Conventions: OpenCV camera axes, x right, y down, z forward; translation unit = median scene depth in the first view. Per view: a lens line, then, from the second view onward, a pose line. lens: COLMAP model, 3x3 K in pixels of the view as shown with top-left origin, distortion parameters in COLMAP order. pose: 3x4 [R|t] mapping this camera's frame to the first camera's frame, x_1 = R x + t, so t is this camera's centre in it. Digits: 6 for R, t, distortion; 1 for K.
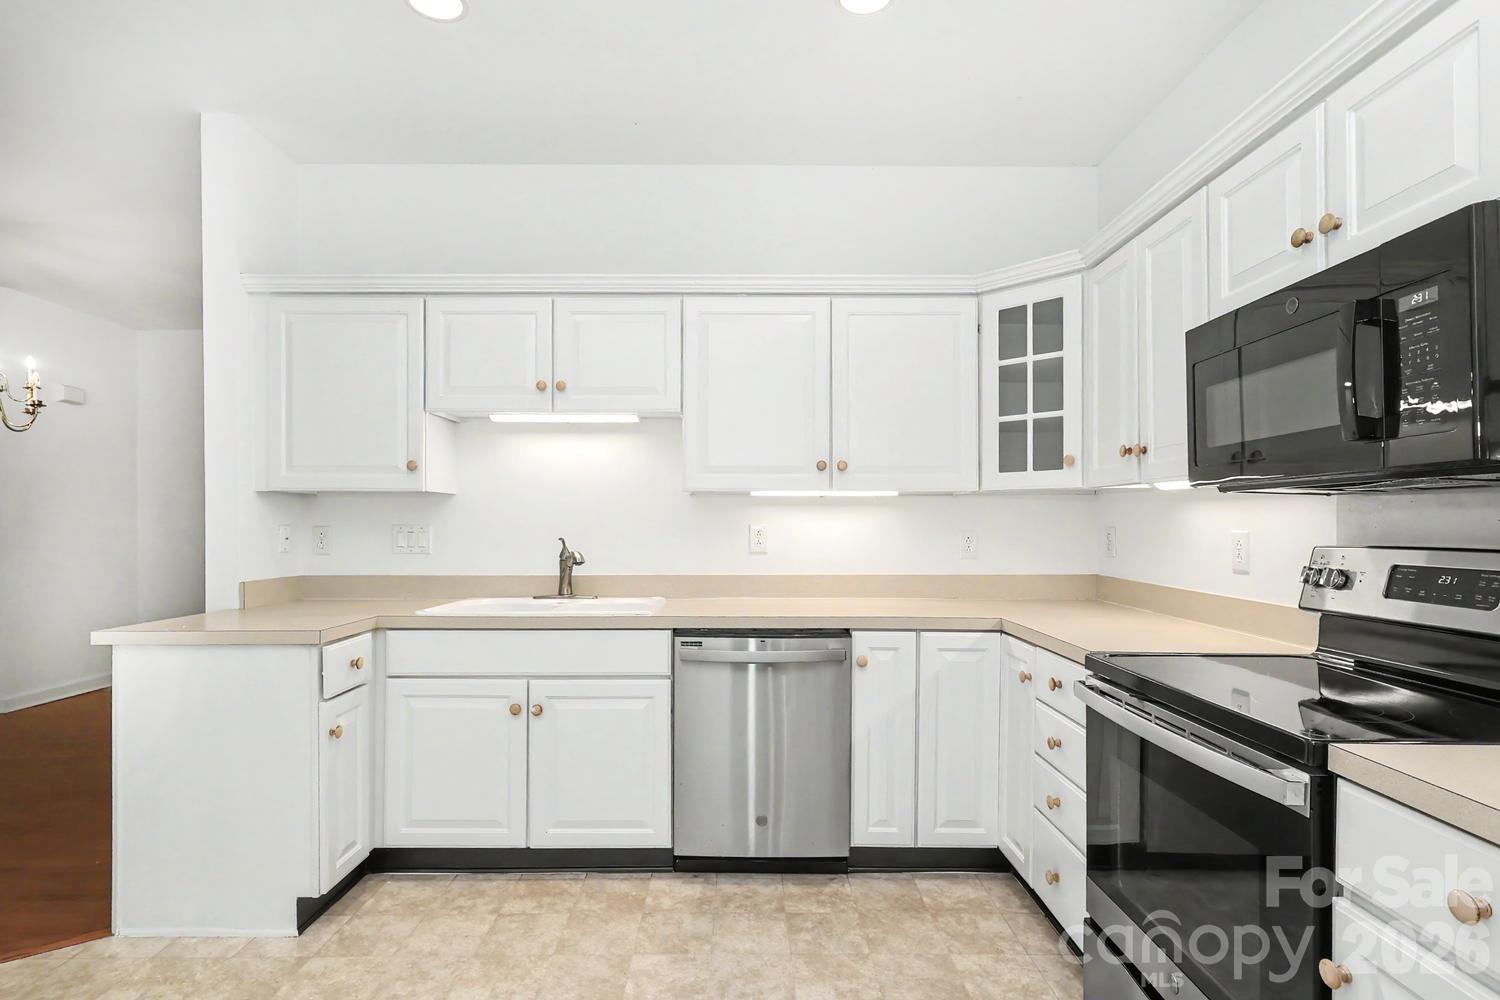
lens RADIAL K [[732.6, 0, 758.0], [0, 732.6, 518.6], [0, 0, 1]] dist [-0.000969, -0.000252]
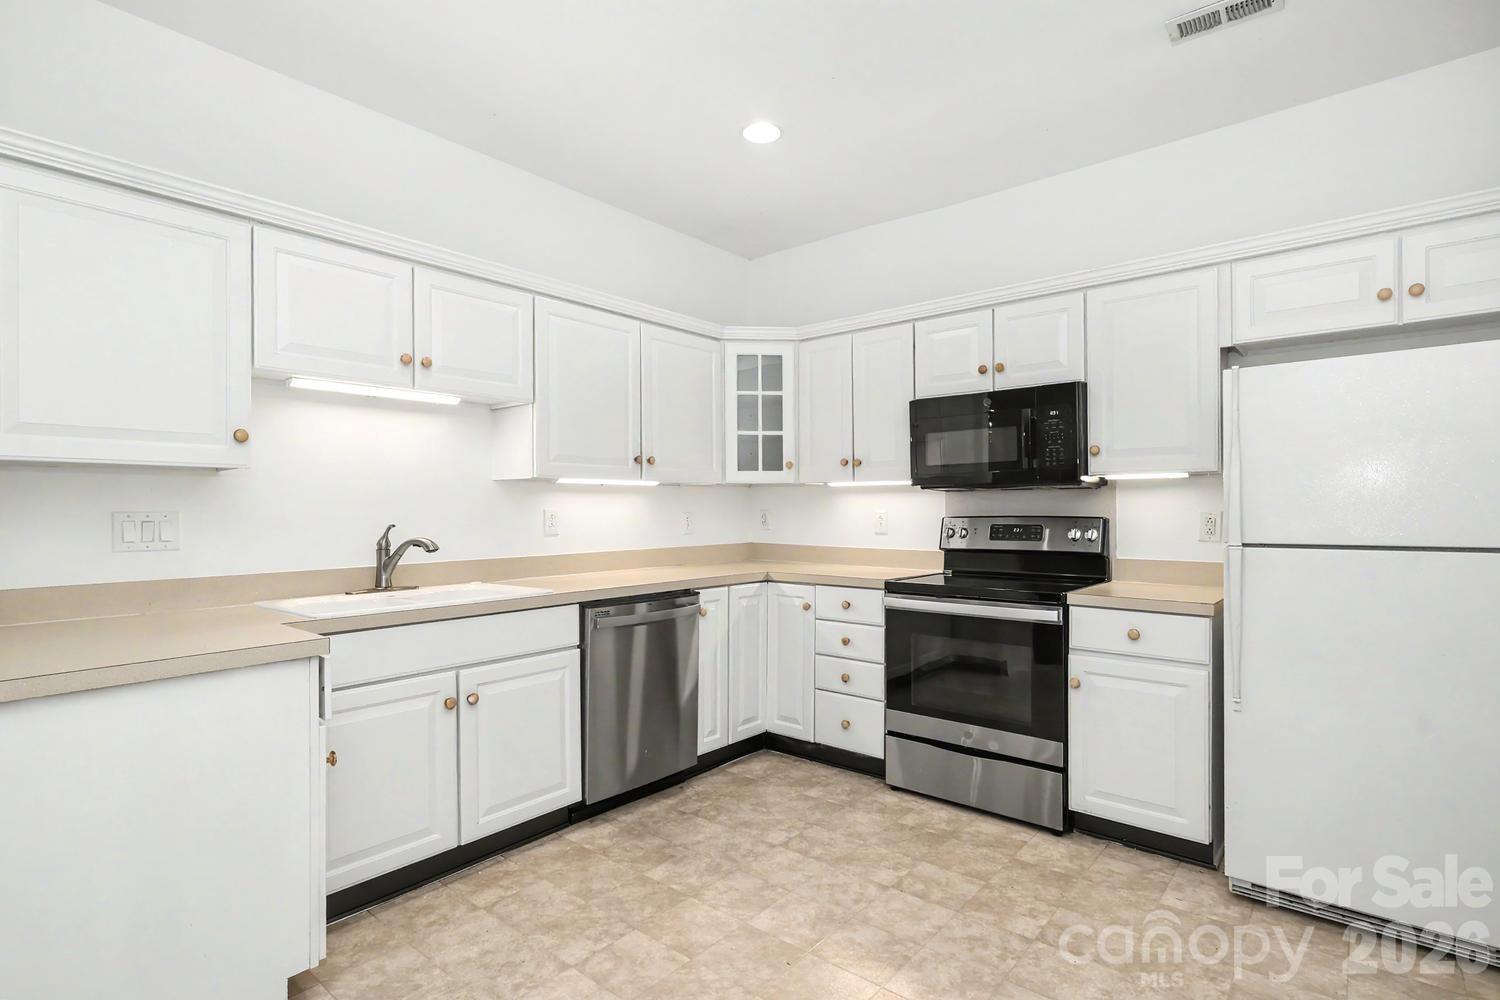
lens RADIAL K [[716.1, 0, 750.0], [0, 716.1, 500.0], [0, 0, 1]] dist [0.000429, 0.000064]
pose [[0.658424, 0.004431, 0.752634, -0.767432], [0.001120, 0.999976, -0.006866, 0.003136], [-0.752646, 0.005363, 0.658403, 0.092276]]
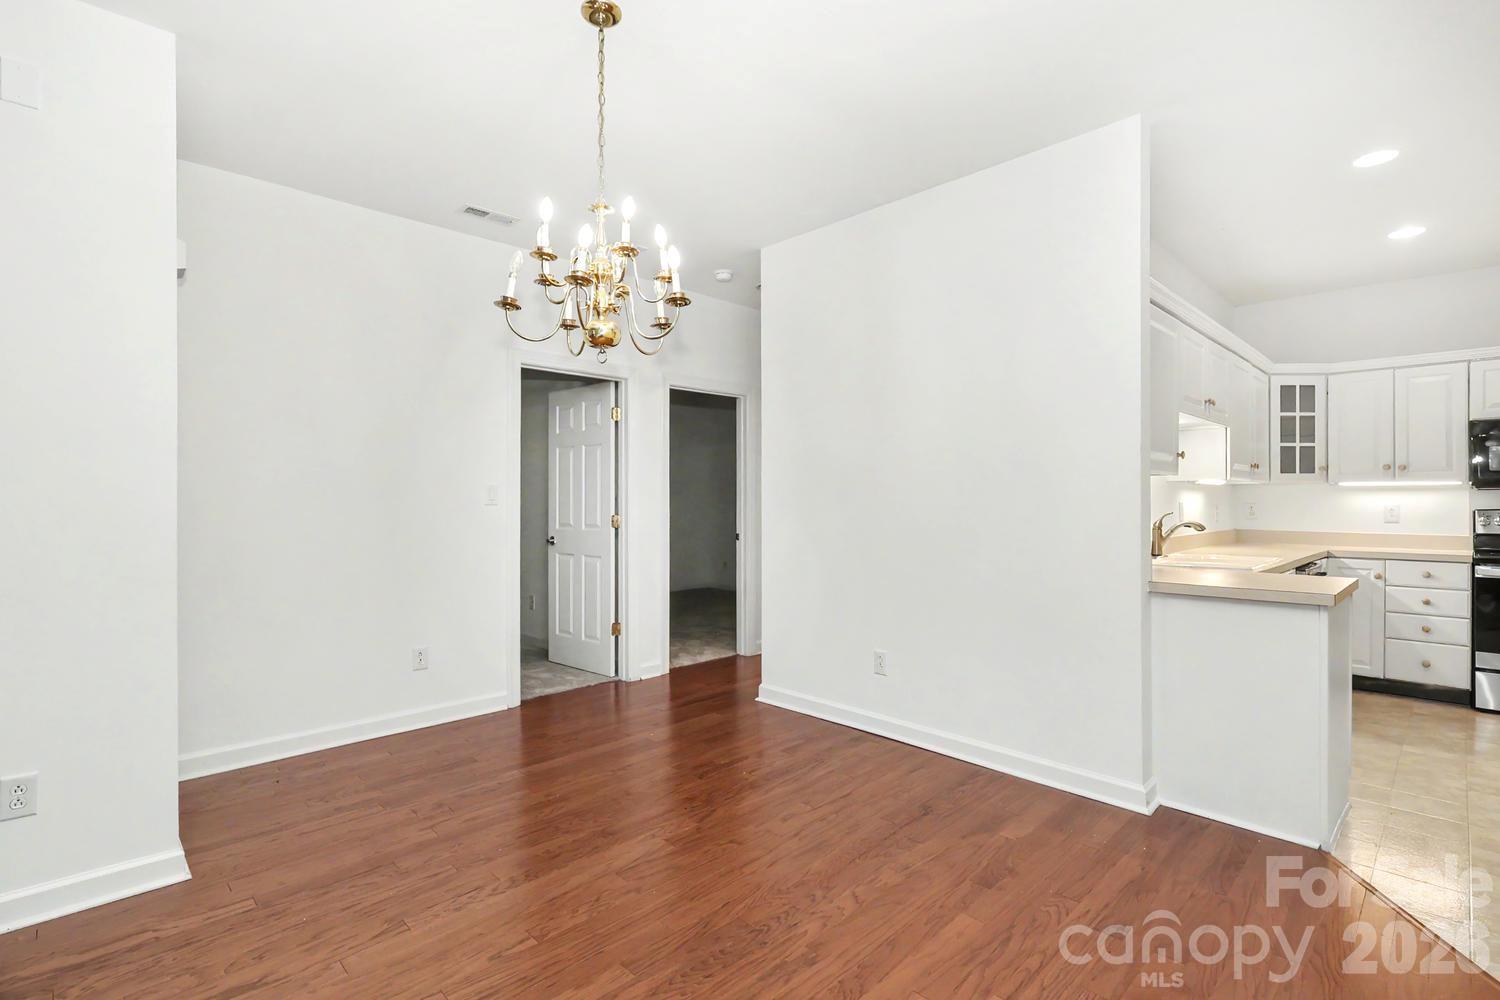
lens RADIAL K [[691.7, 0, 756.1], [0, 691.7, 497.9], [0, 0, 1]] dist [0.000476, -0.000036]
pose [[0.733409, -0.000225, 0.679788, -2.029803], [-0.002482, 0.999992, 0.003009, -0.003672], [-0.679783, -0.003894, 0.733403, 0.695597]]
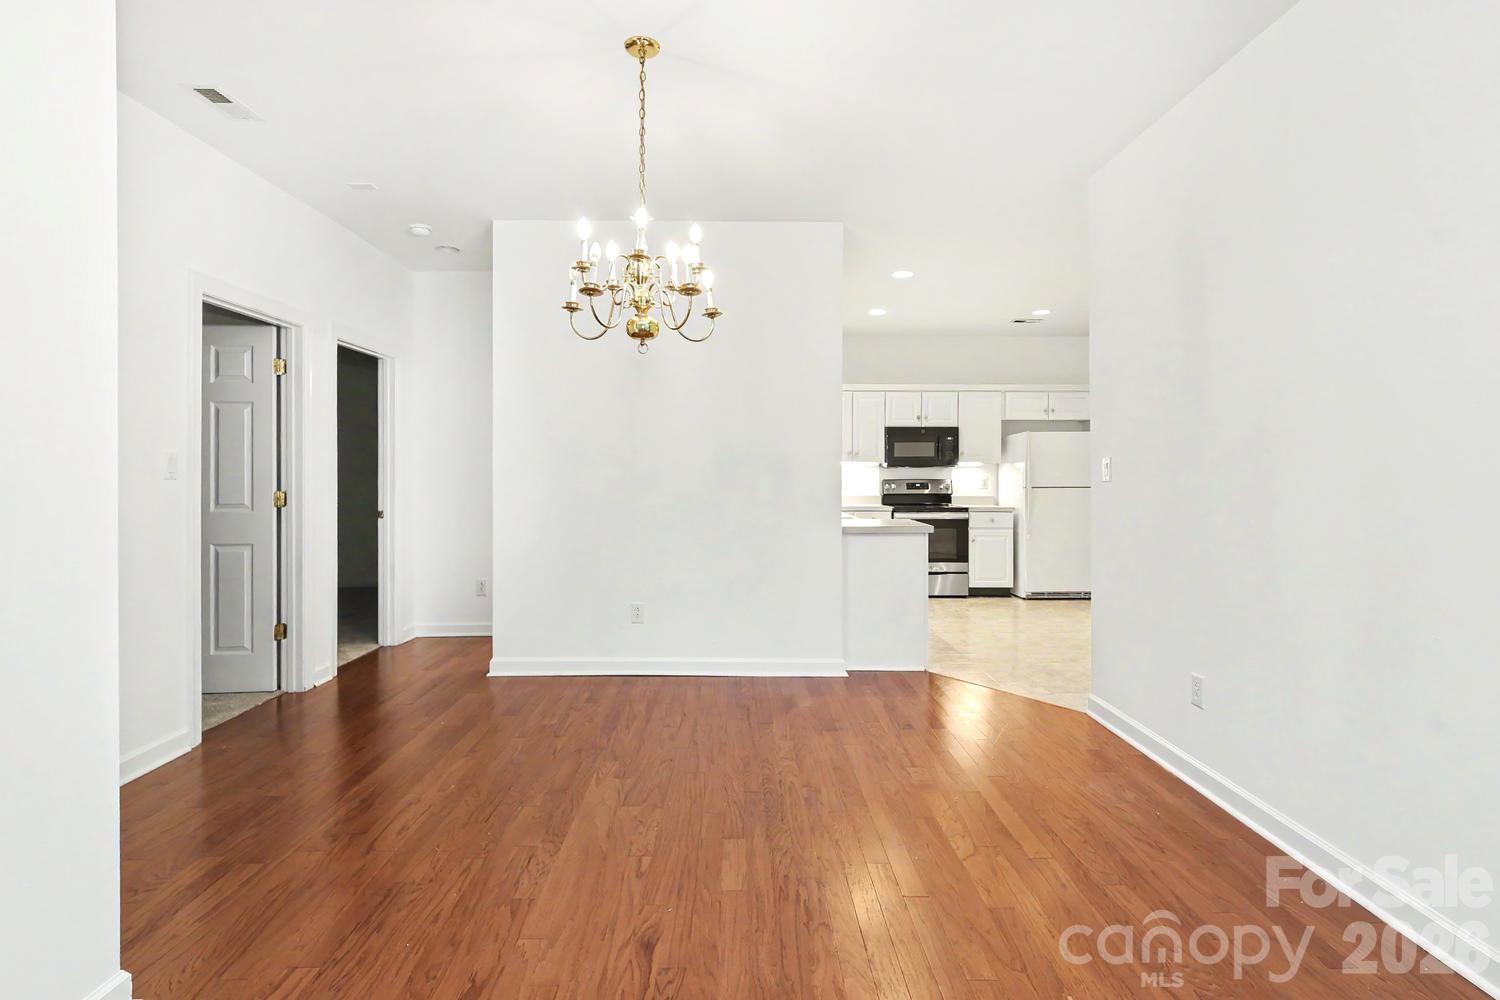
lens RADIAL K [[734.0, 0, 731.5], [0, 734.0, 457.5], [0, 0, 1]] dist [0.001221, 0.000294]
pose [[0.027334, 0.021624, 0.999392, -2.645476], [-0.007548, 0.999742, -0.021425, 0.004468], [-0.999598, -0.006957, 0.027490, 1.314525]]
